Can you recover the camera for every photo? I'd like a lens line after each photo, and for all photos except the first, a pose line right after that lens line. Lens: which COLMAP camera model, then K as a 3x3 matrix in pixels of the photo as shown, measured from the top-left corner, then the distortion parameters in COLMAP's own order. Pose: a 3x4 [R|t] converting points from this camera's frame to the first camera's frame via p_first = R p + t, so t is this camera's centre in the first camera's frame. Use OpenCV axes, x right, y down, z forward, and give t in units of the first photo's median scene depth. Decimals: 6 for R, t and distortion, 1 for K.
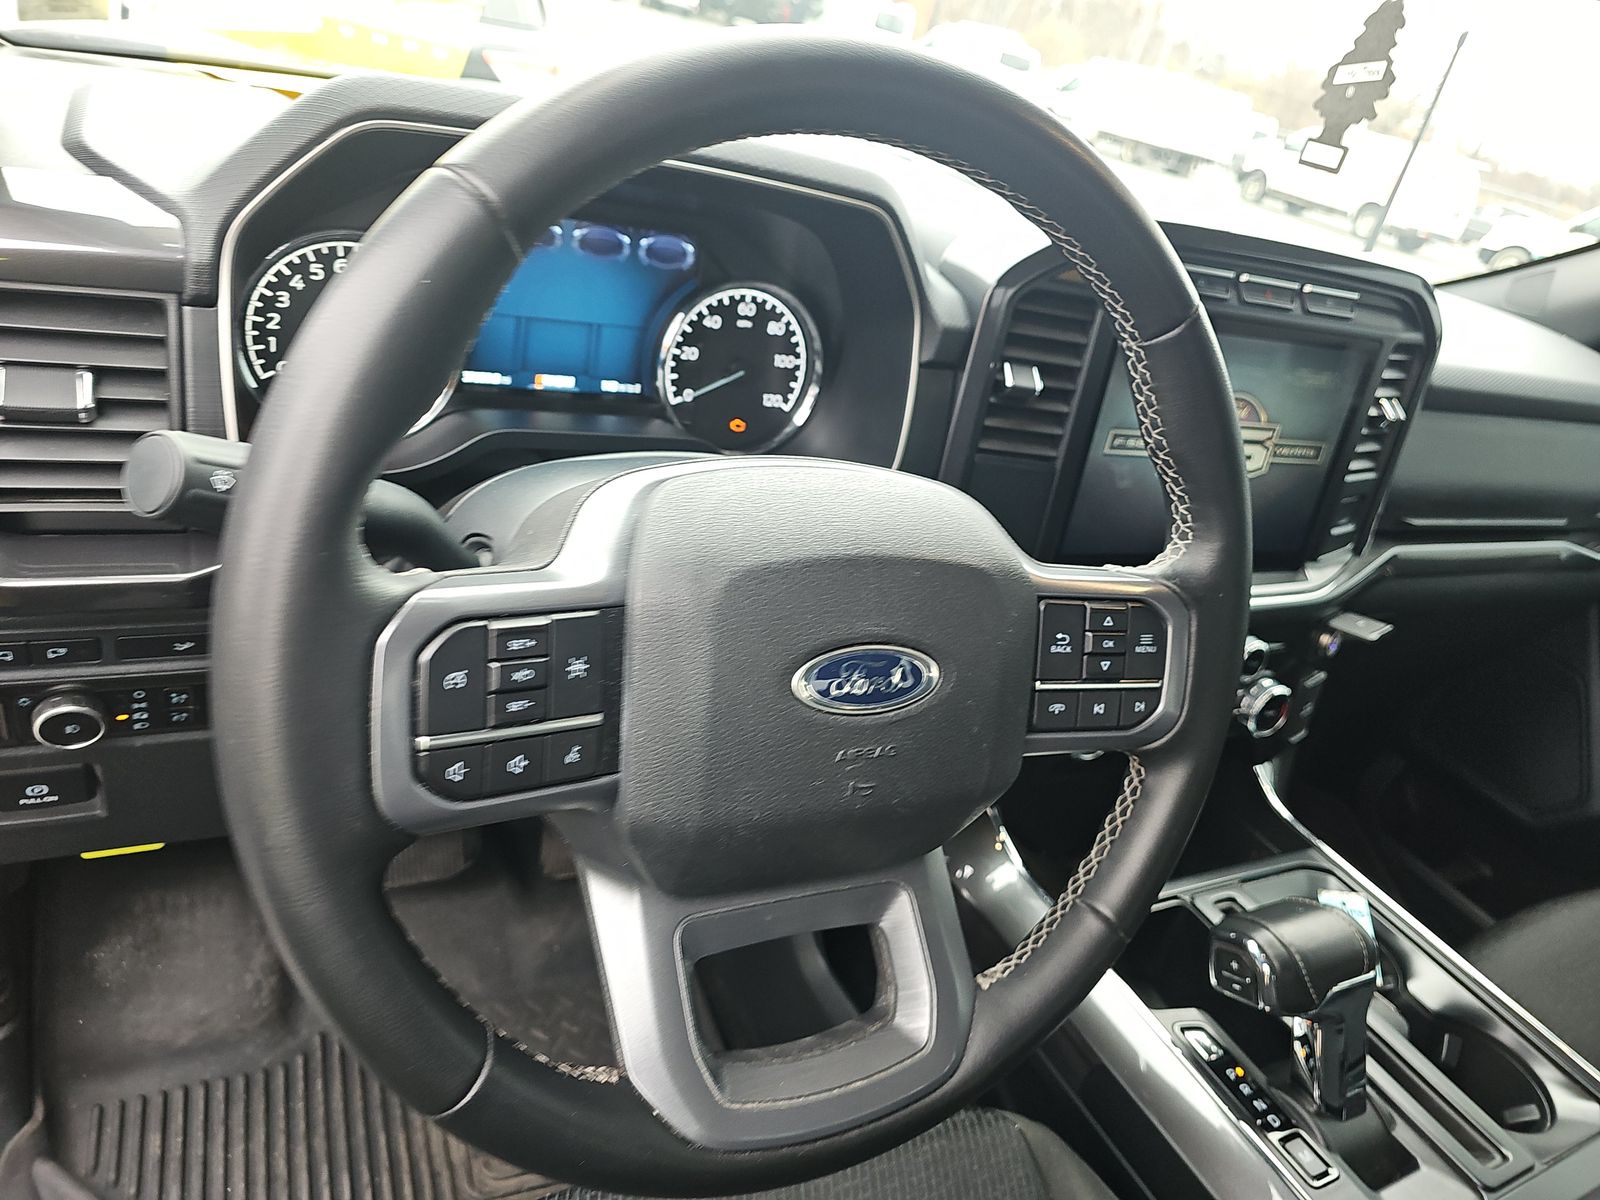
lens RADIAL K [[1074.9, 0, 832.3], [0, 1074.9, 603.8], [0, 0, 1]] dist [0.083484, -0.099990]
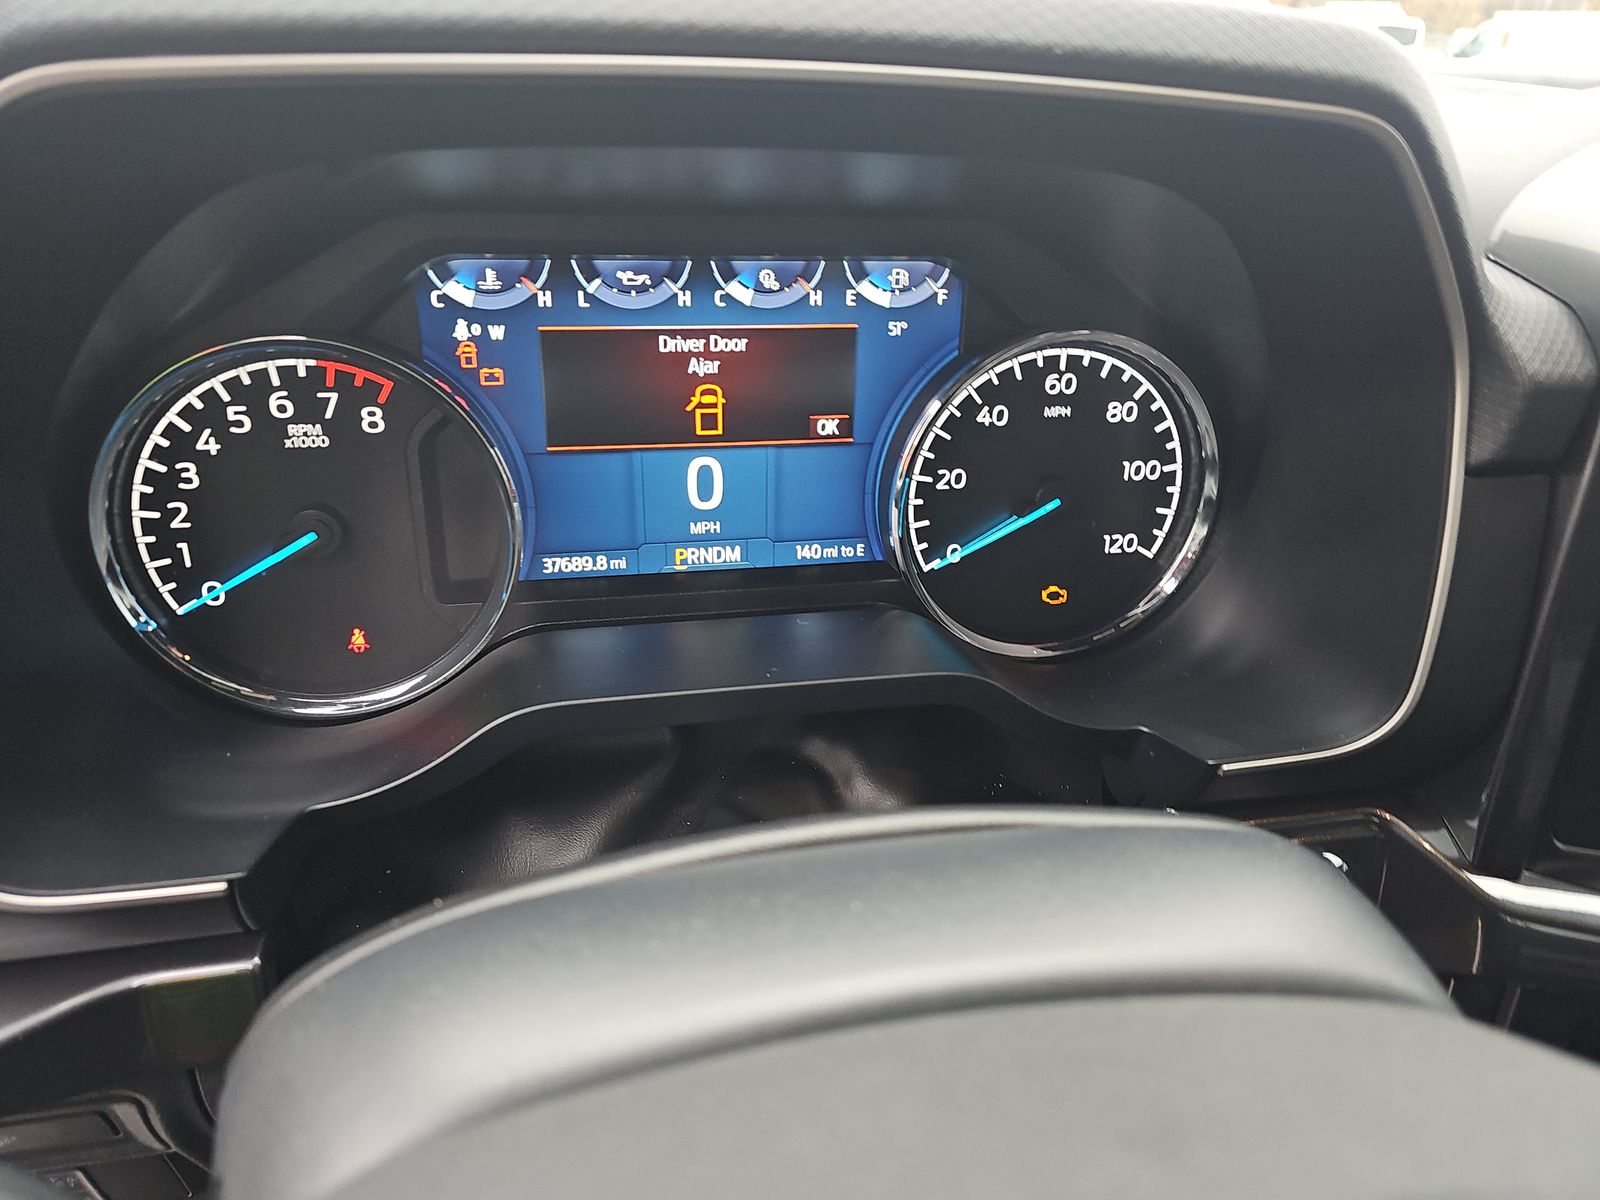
lens RADIAL K [[1074.9, 0, 832.3], [0, 1074.9, 603.8], [0, 0, 1]] dist [0.083484, -0.099990]
pose [[0.940167, -0.033907, -0.339022, -0.010611], [0.023068, 0.999087, -0.035952, -0.154554], [0.339932, 0.025981, 0.940091, 0.491973]]
